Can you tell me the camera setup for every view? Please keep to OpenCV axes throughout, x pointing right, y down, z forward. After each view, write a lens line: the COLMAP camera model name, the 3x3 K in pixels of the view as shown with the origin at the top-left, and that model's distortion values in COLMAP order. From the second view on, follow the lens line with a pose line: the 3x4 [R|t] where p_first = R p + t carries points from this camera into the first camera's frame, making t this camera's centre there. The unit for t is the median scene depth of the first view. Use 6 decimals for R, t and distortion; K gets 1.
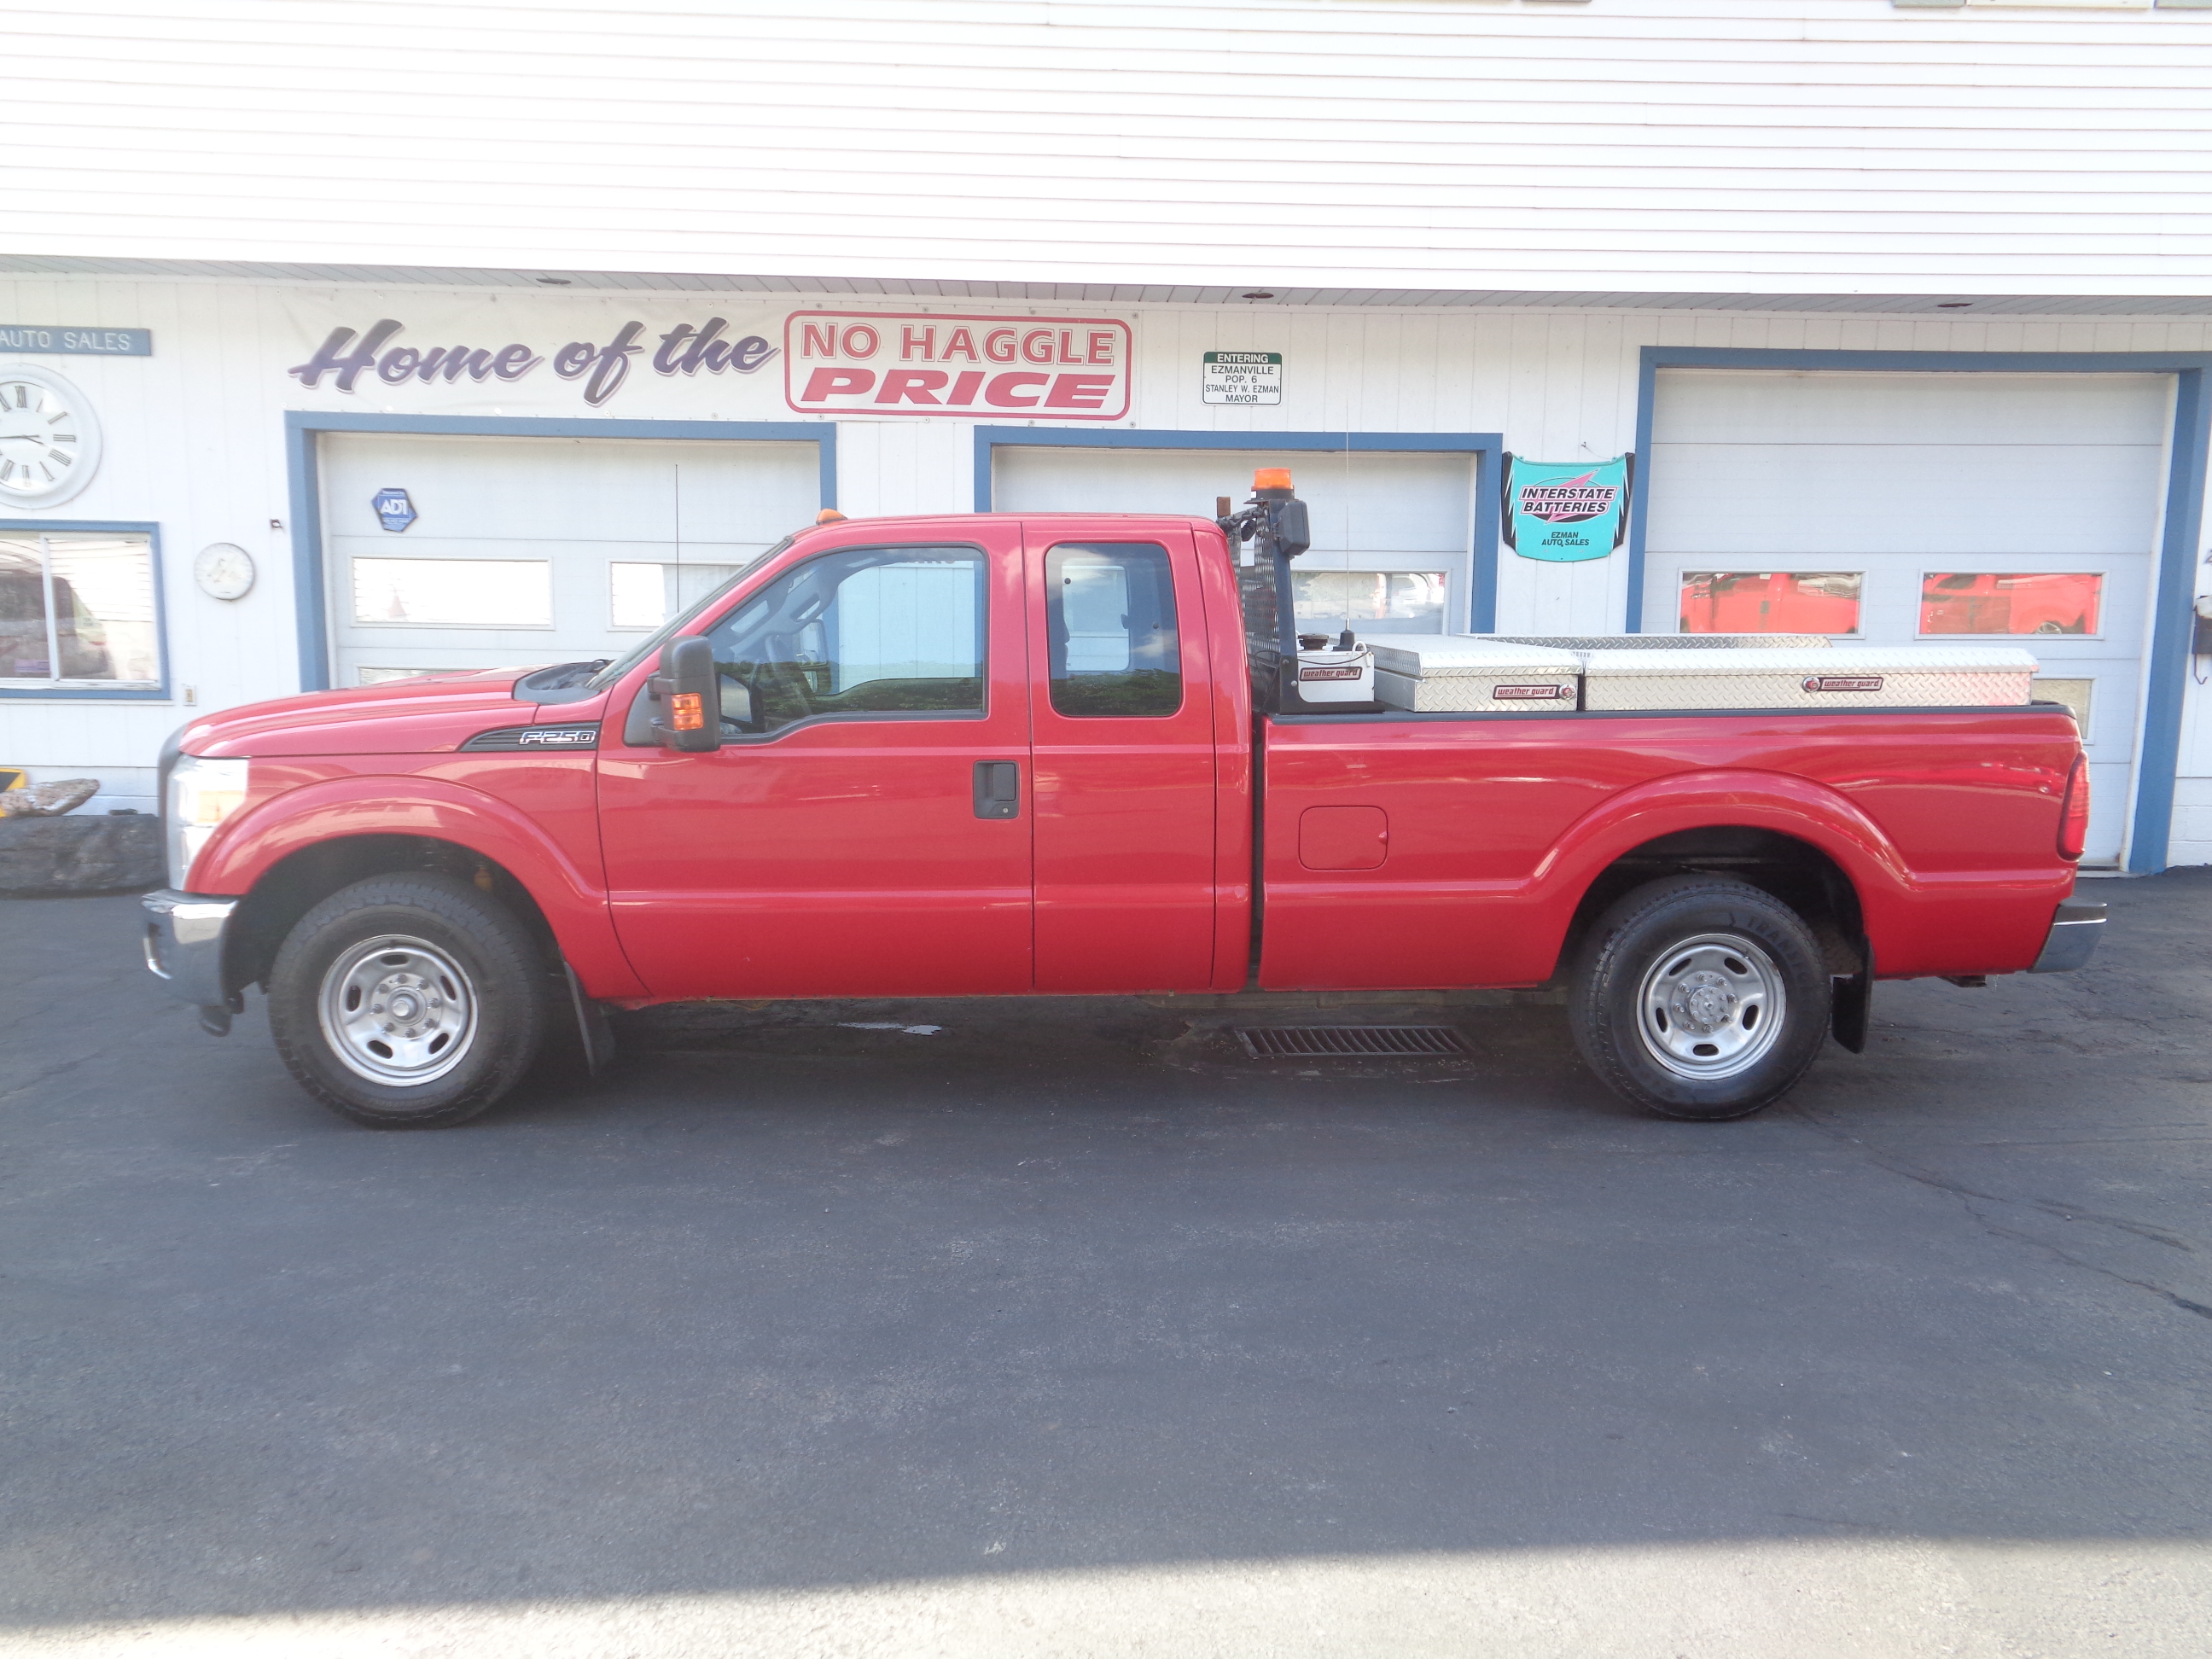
lens RADIAL K [[1698.8, 0, 1120.9], [0, 1698.8, 837.3], [0, 0, 1]] dist [0.056486, -0.015154]
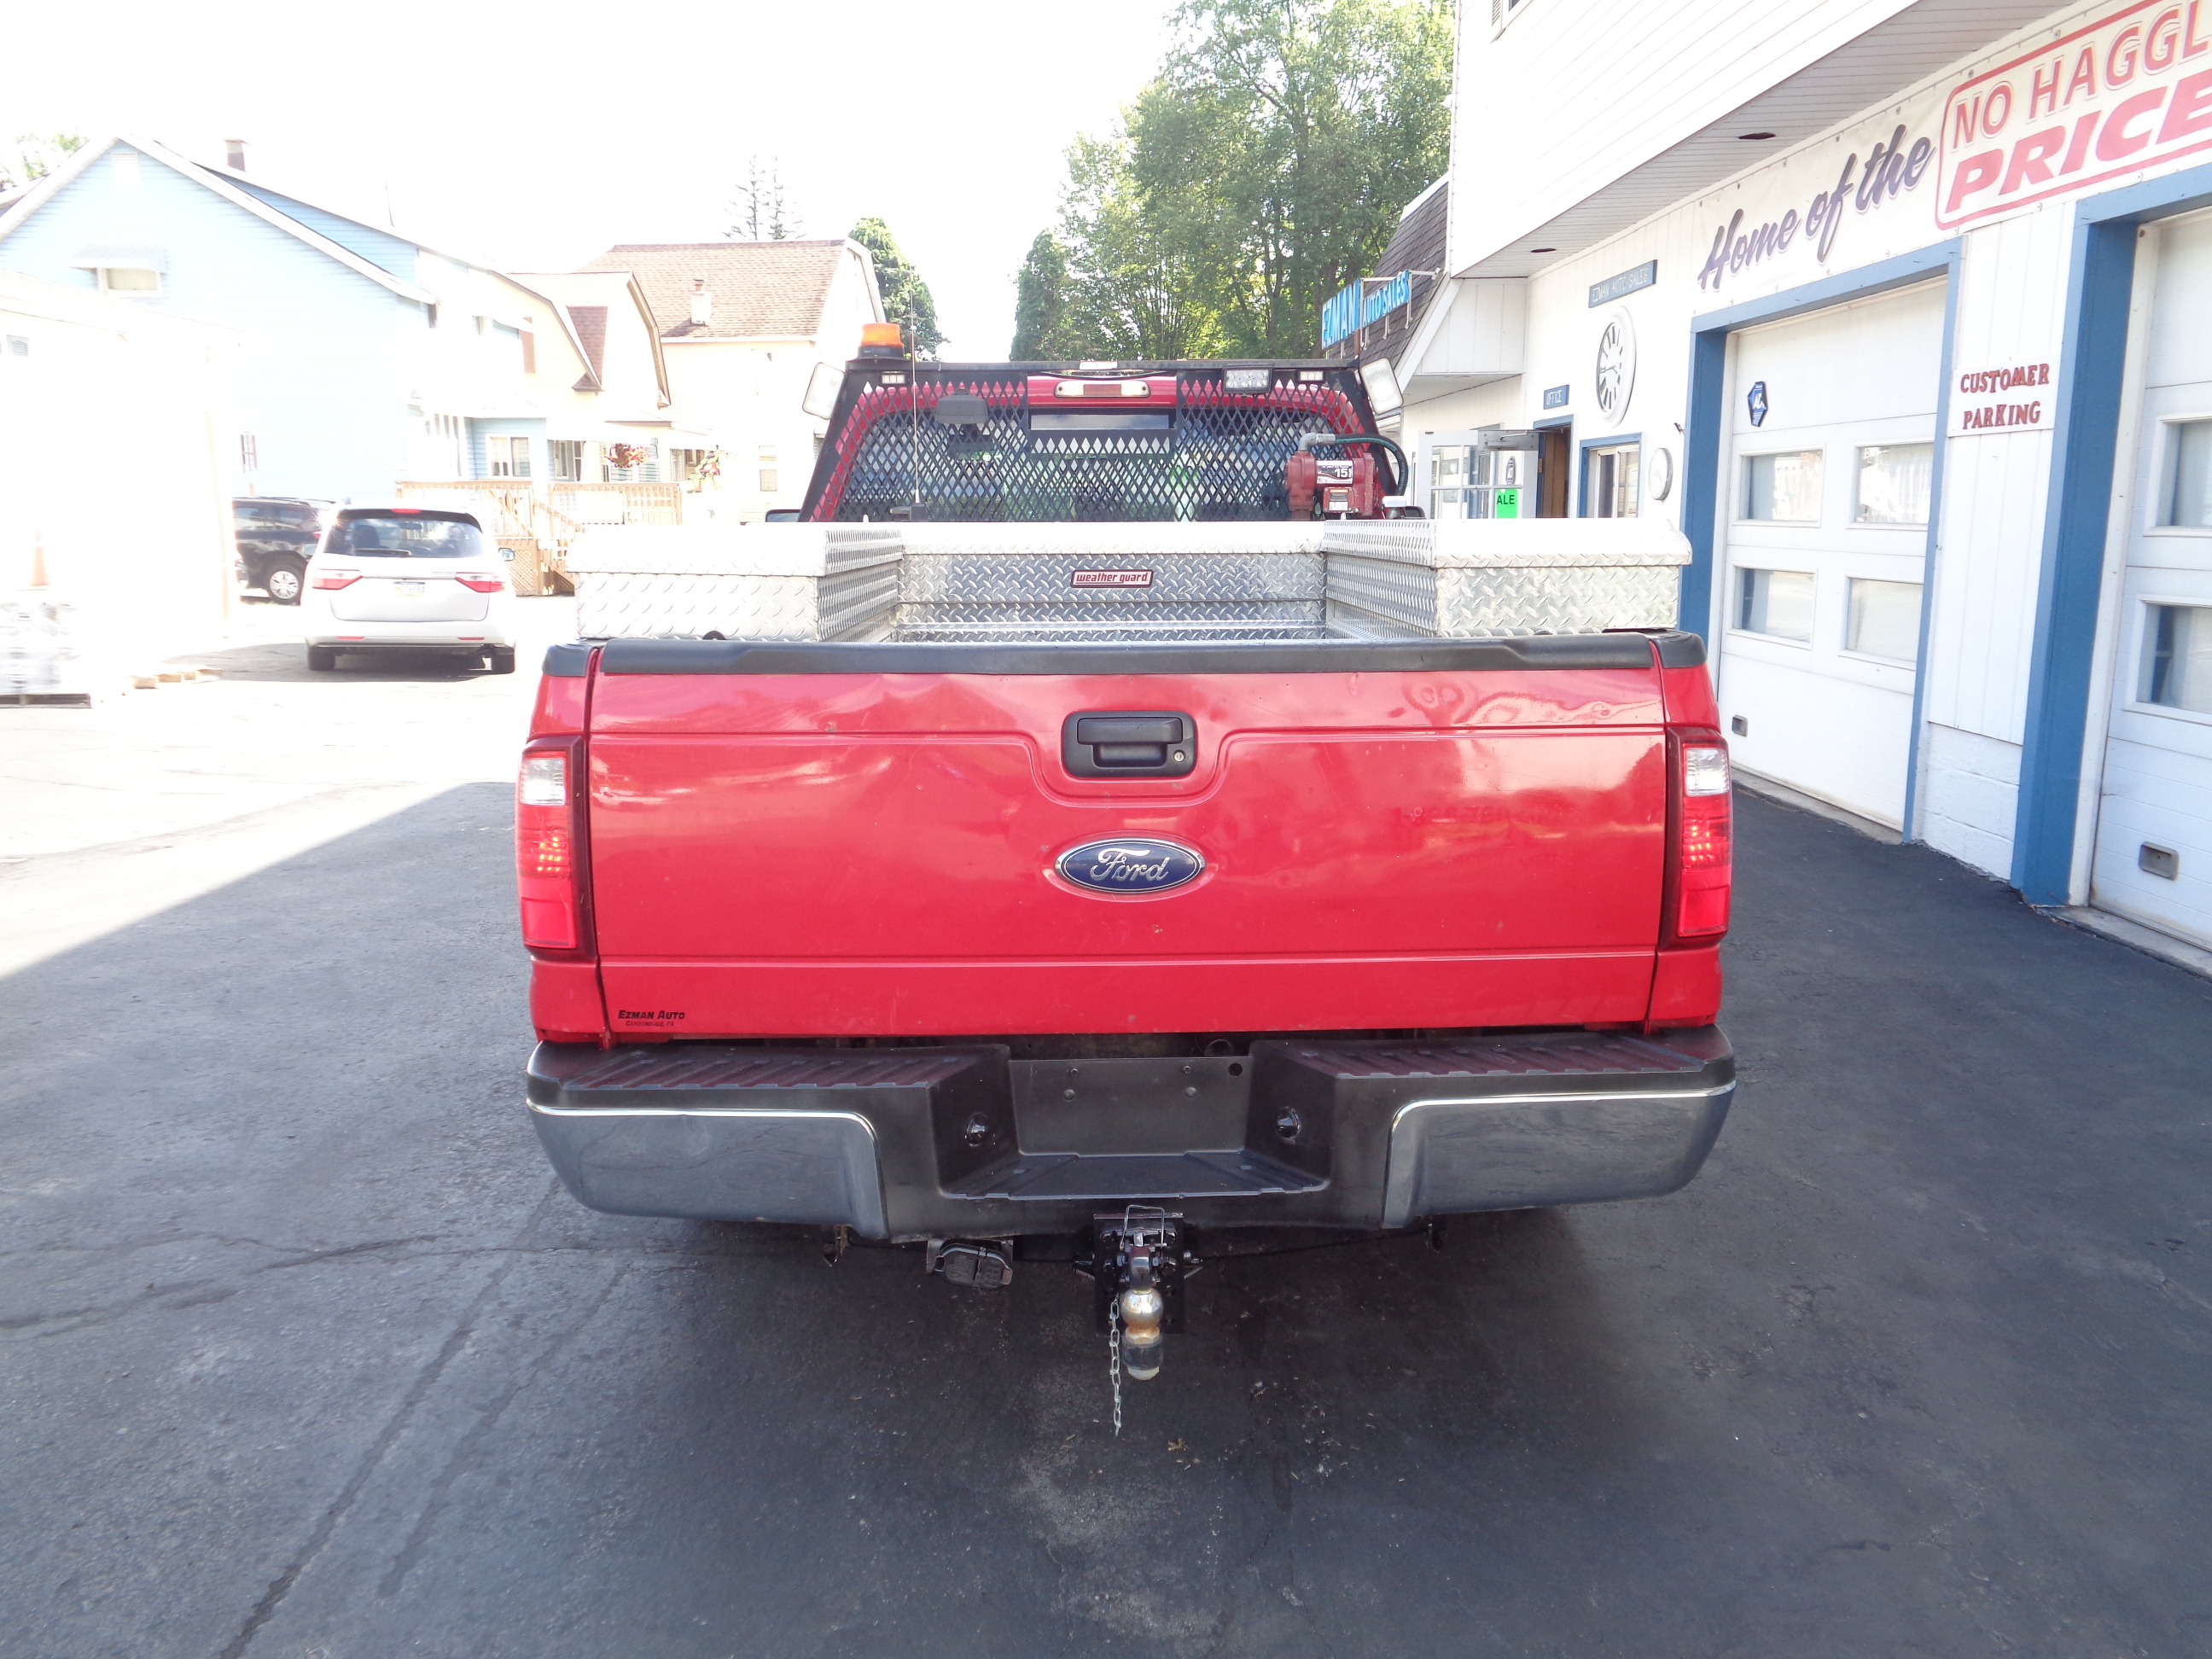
lens RADIAL K [[1698.8, 0, 1120.9], [0, 1698.8, 837.3], [0, 0, 1]] dist [0.056486, -0.015154]
pose [[-0.044411, 0.183506, -0.982015, 0.609950], [-0.155903, 0.969668, 0.188249, -0.078882], [0.986773, 0.161460, -0.014455, 0.699962]]
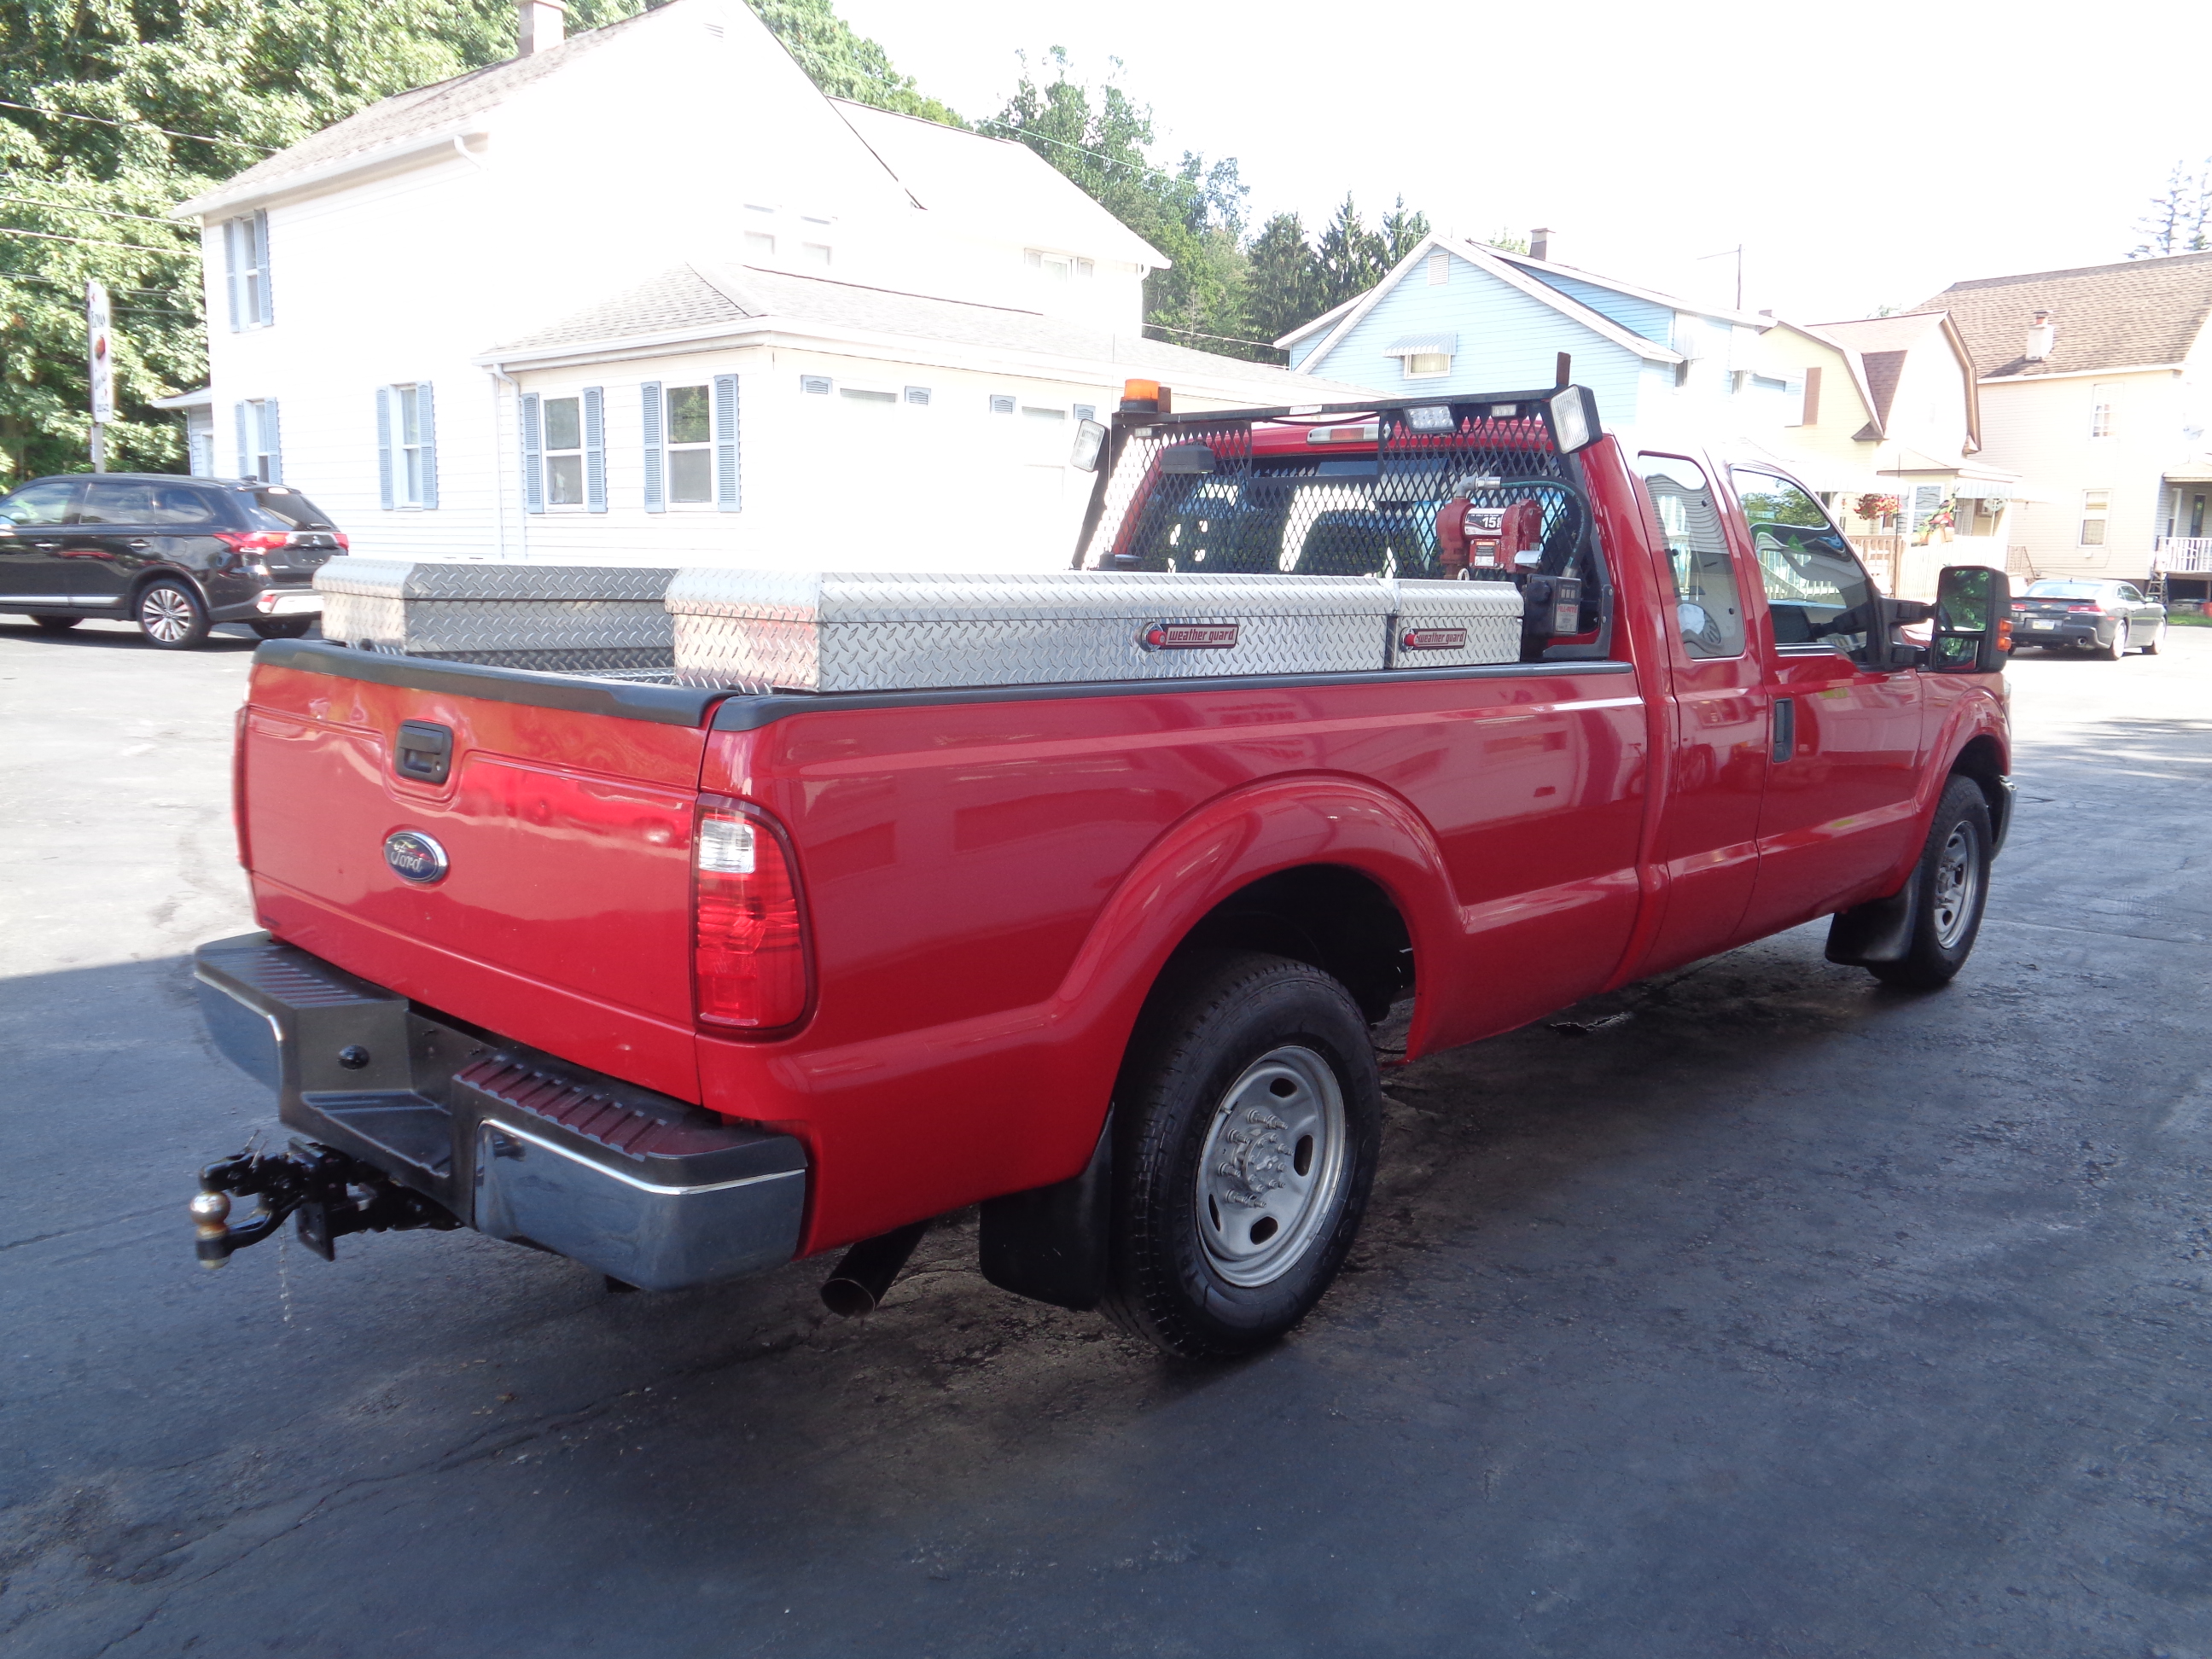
lens RADIAL K [[1698.8, 0, 1120.9], [0, 1698.8, 837.3], [0, 0, 1]] dist [0.056486, -0.015154]
pose [[-0.732468, 0.093330, -0.674374, 0.449209], [-0.131756, 0.952399, 0.274913, -0.132920], [0.667930, 0.290218, -0.685305, 1.018363]]
